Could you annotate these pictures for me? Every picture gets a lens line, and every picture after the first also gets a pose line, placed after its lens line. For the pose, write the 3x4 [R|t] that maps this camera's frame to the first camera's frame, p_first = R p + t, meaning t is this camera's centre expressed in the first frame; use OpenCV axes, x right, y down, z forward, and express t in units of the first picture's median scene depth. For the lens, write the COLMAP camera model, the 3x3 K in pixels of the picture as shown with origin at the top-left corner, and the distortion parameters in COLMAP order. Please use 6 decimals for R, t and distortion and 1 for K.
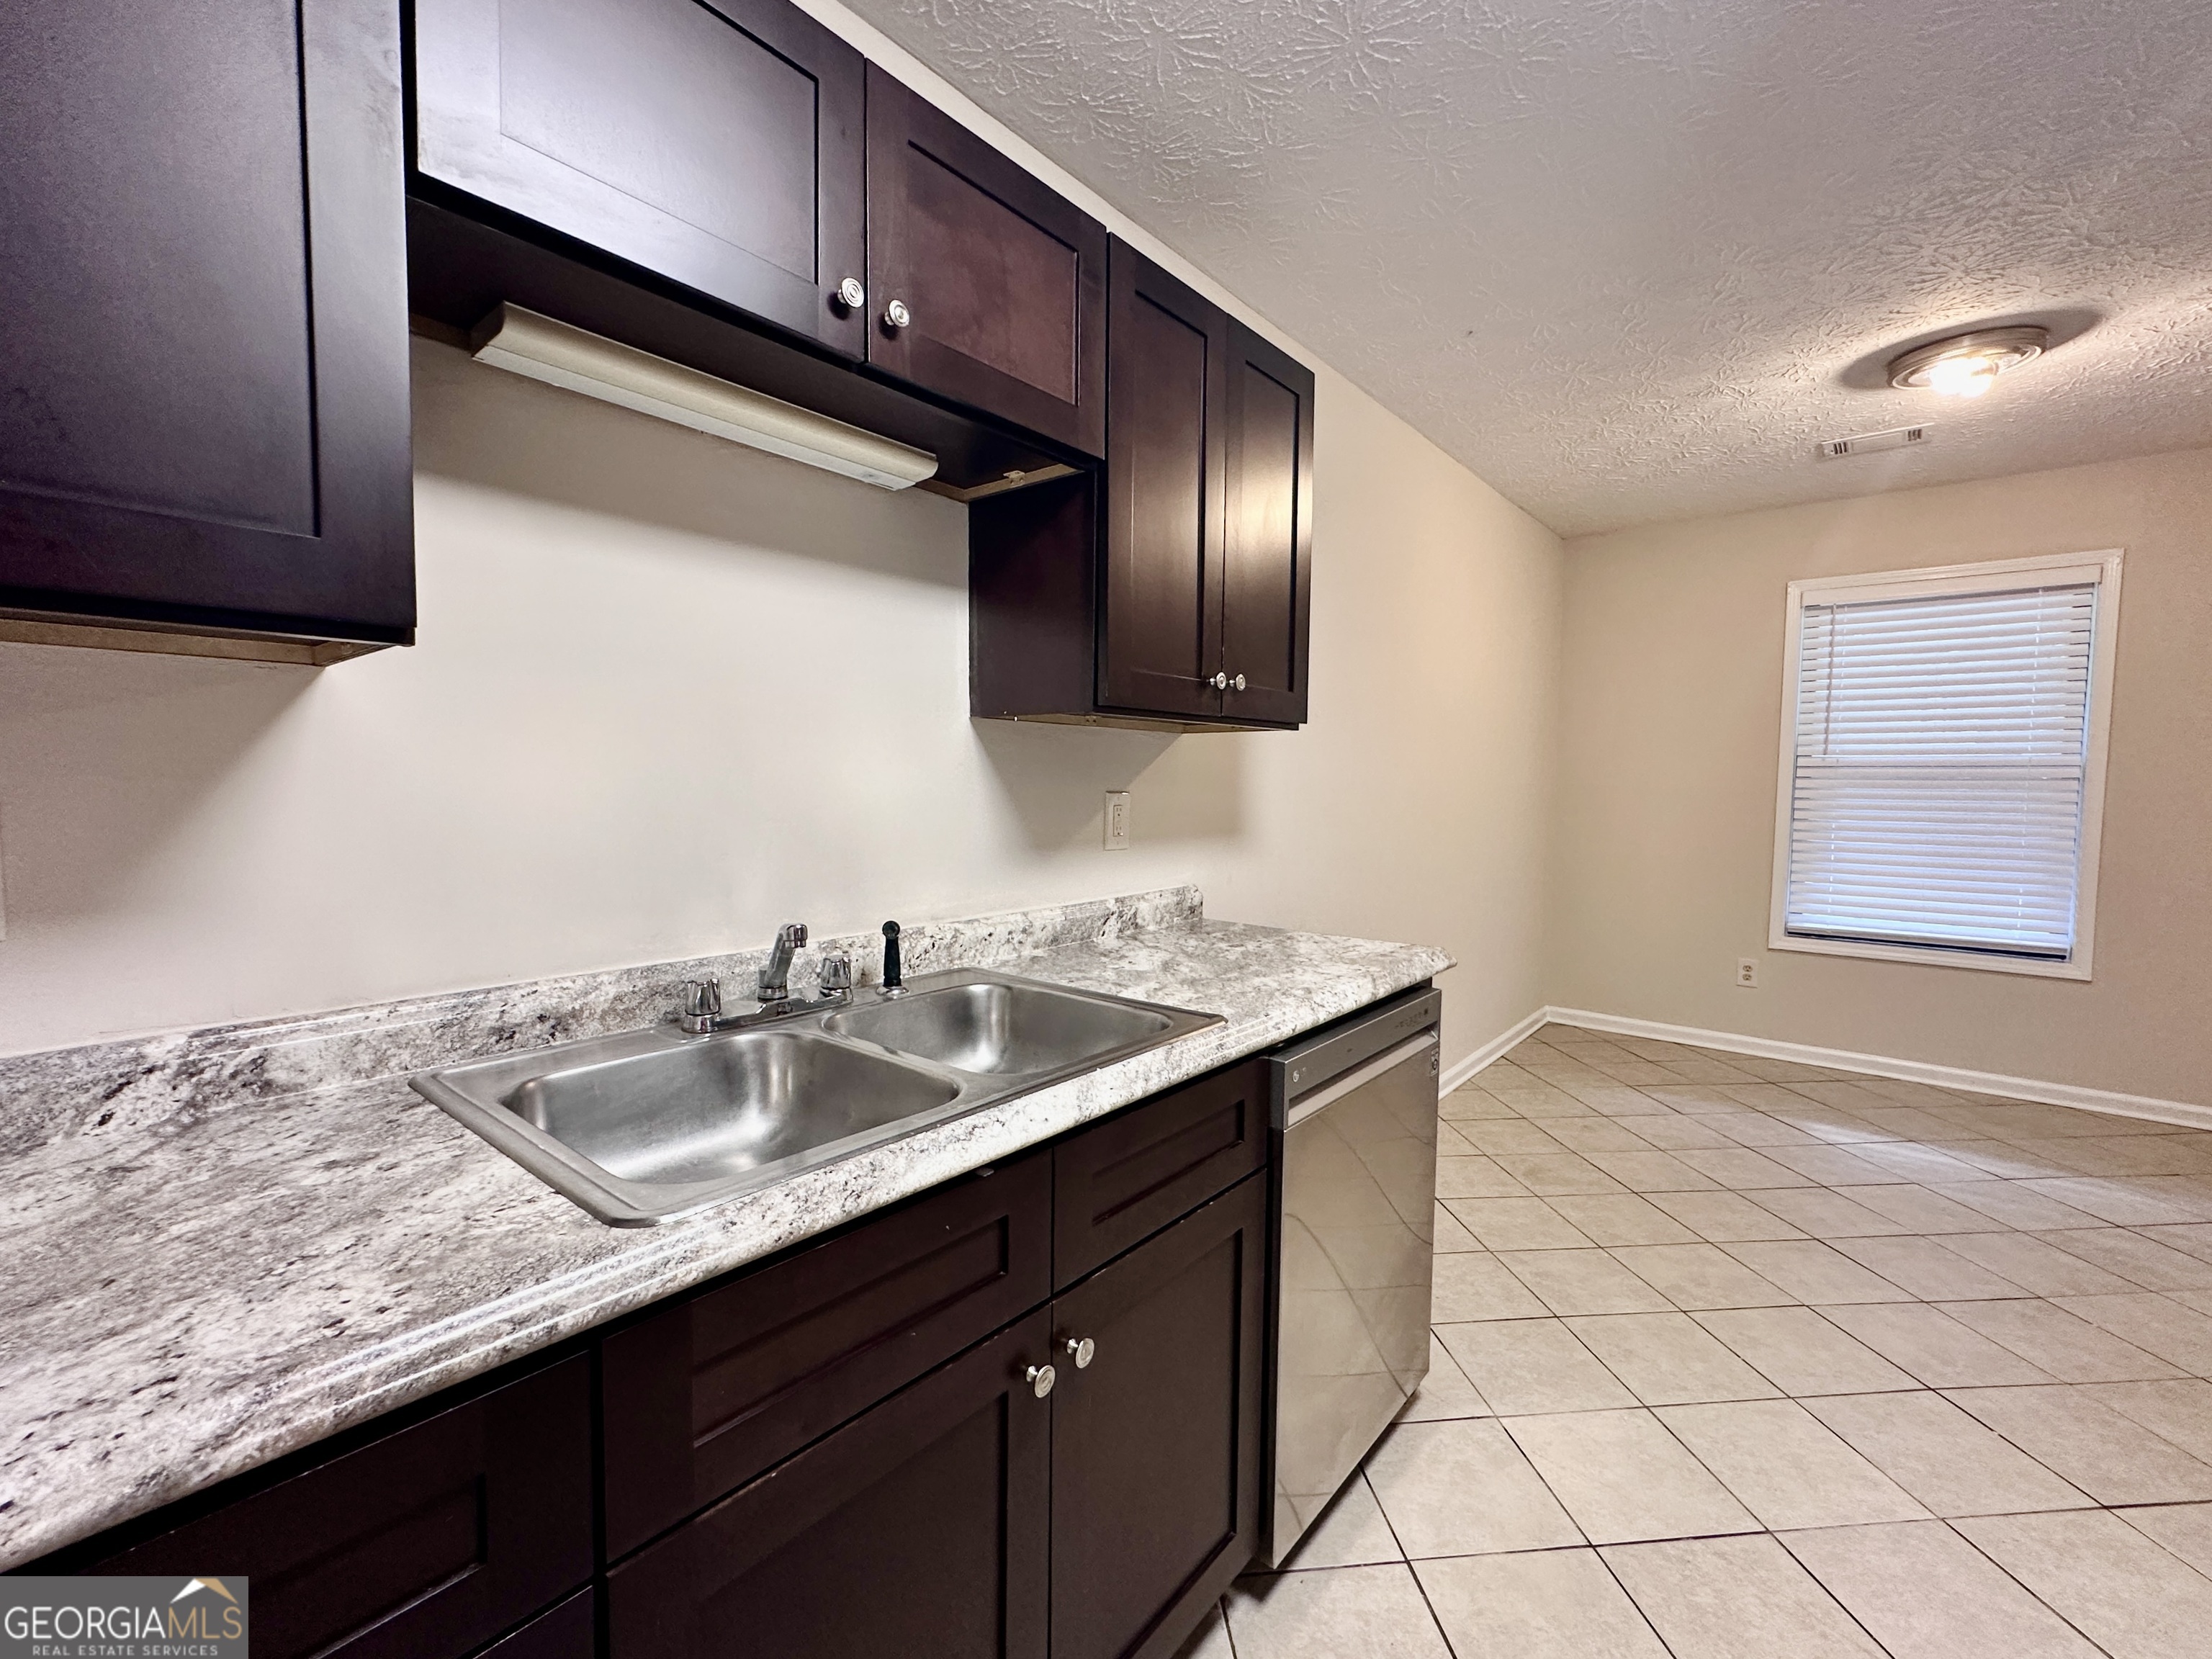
lens RADIAL K [[956.6, 0, 1102.1], [0, 956.6, 830.2], [0, 0, 1]] dist [-0.001269, 0.000362]
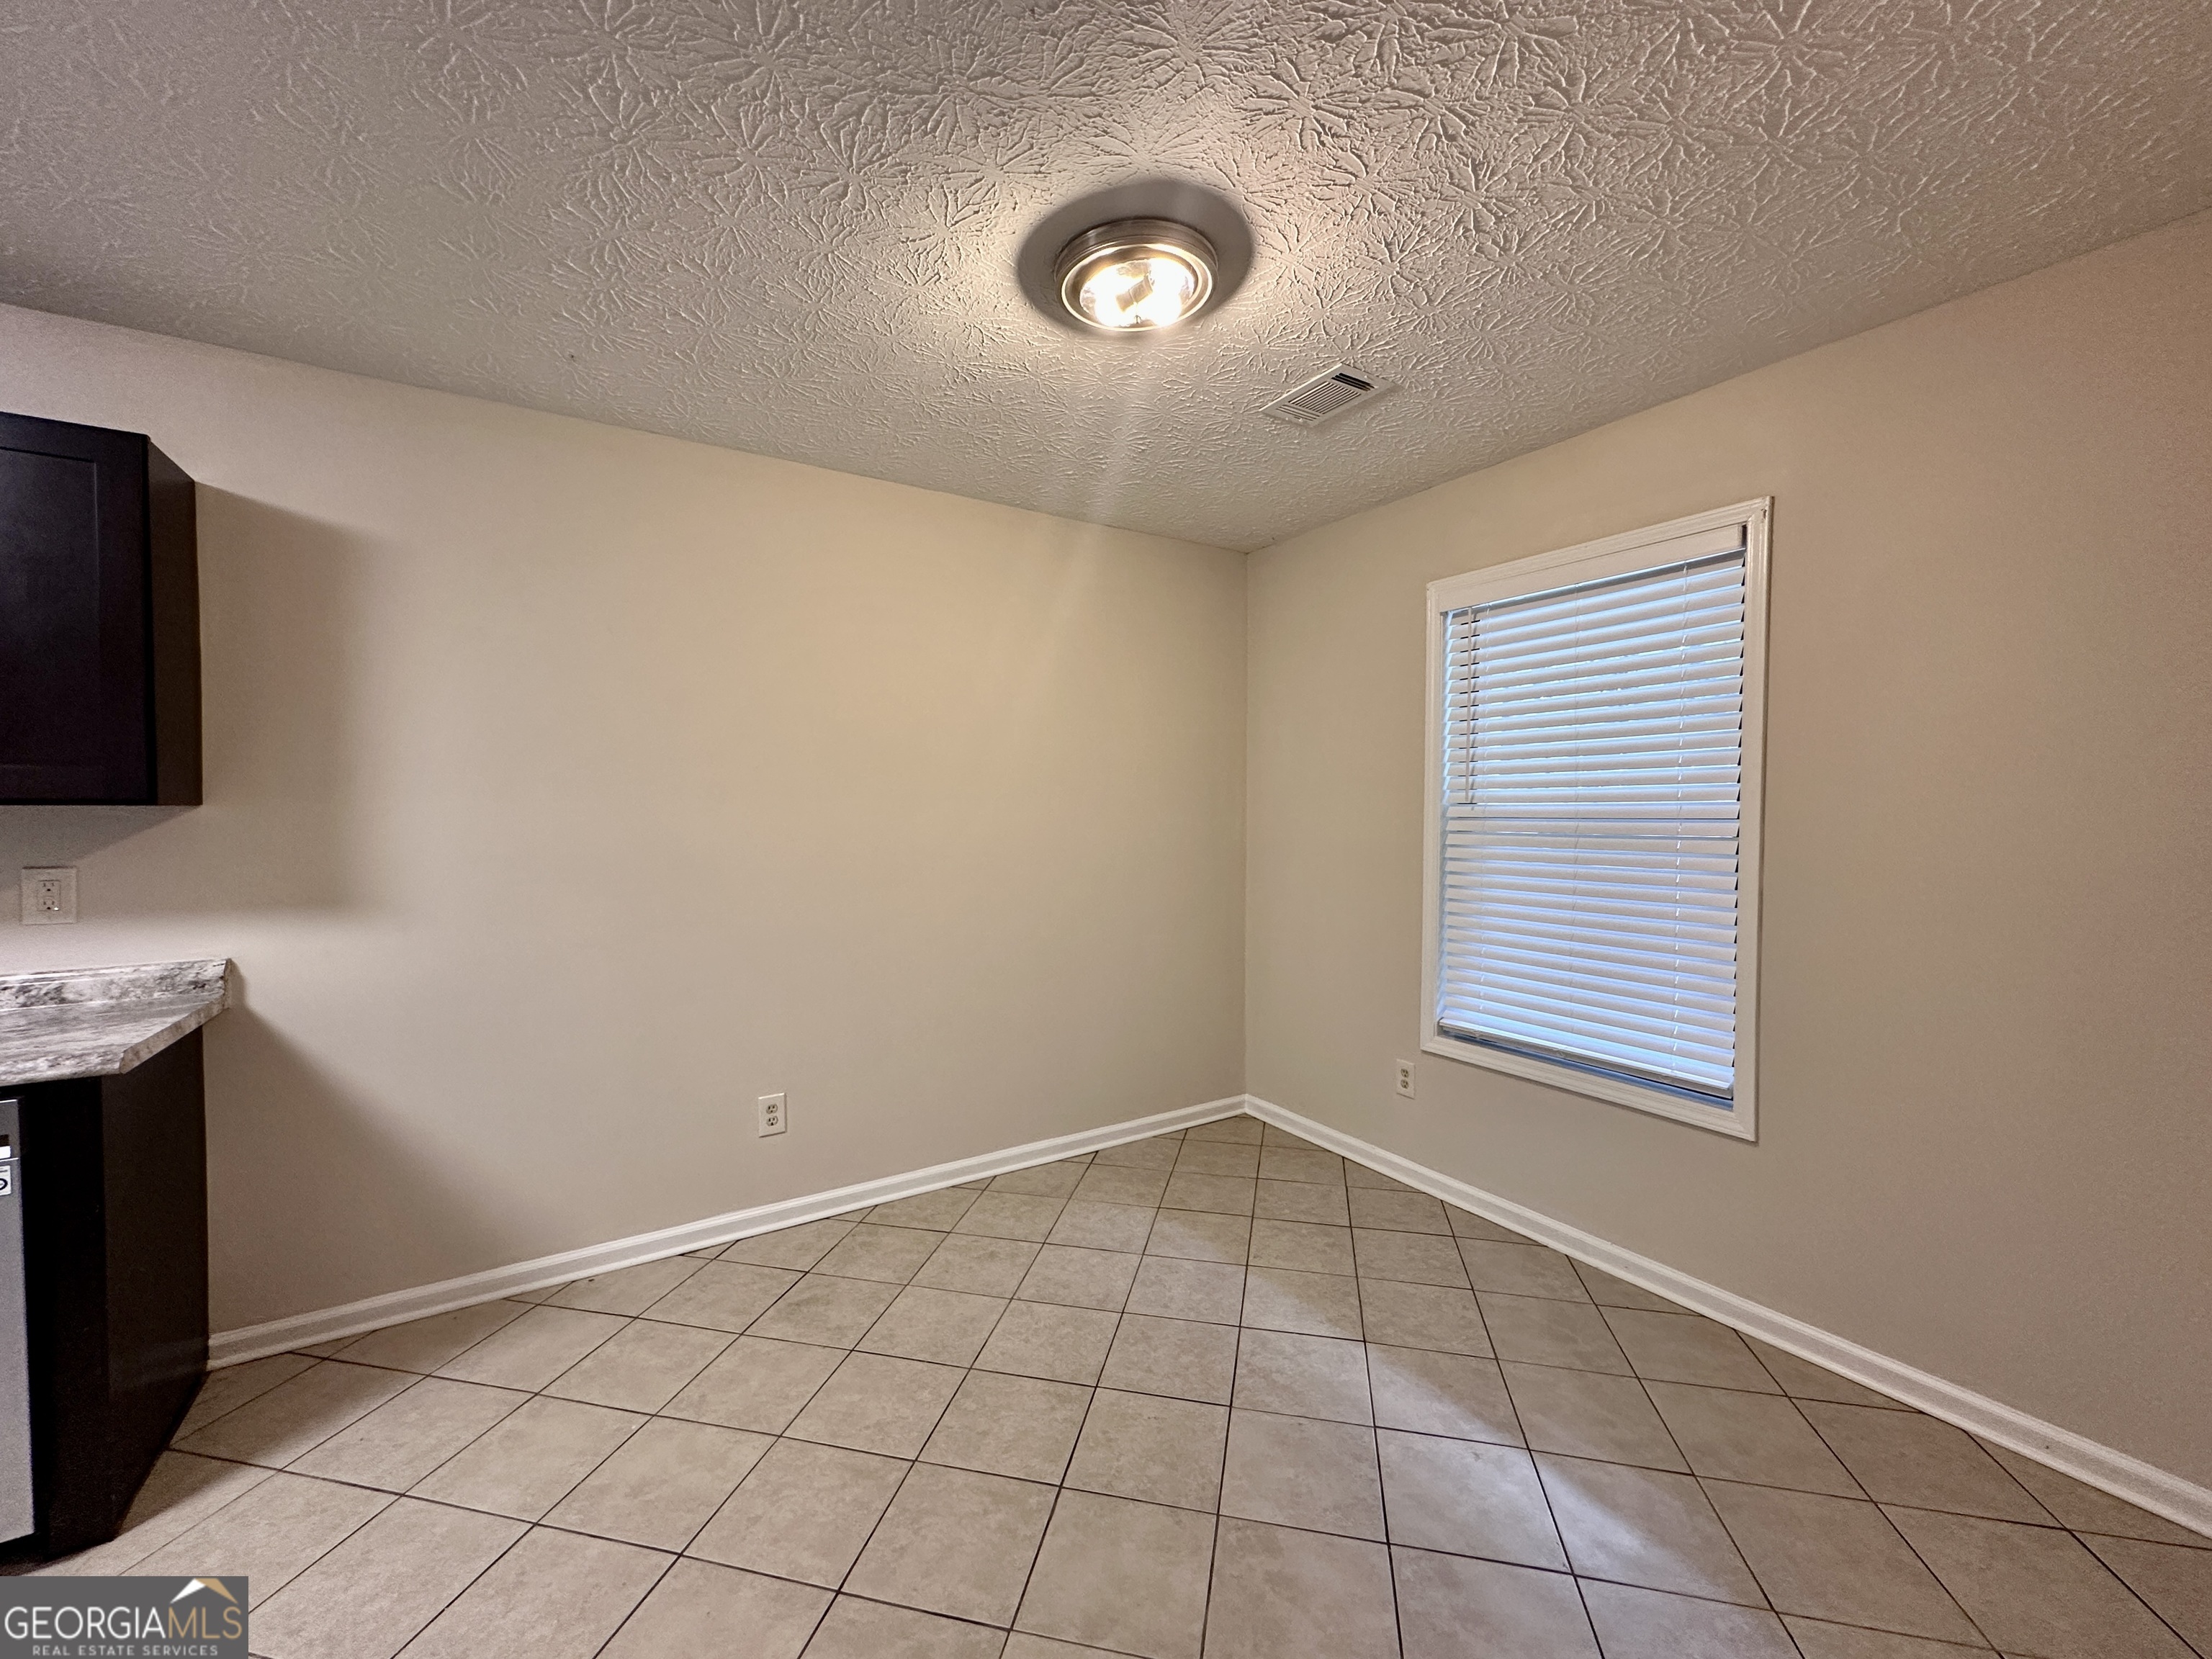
lens RADIAL K [[883.8, 0, 1108.8], [0, 883.8, 838.3], [0, 0, 1]] dist [-0.003361, 0.000634]
pose [[0.951040, 0.001495, -0.309065, 0.774851], [-0.010267, 0.999589, -0.026758, -0.032090], [0.308898, 0.028621, 0.950664, 0.260542]]
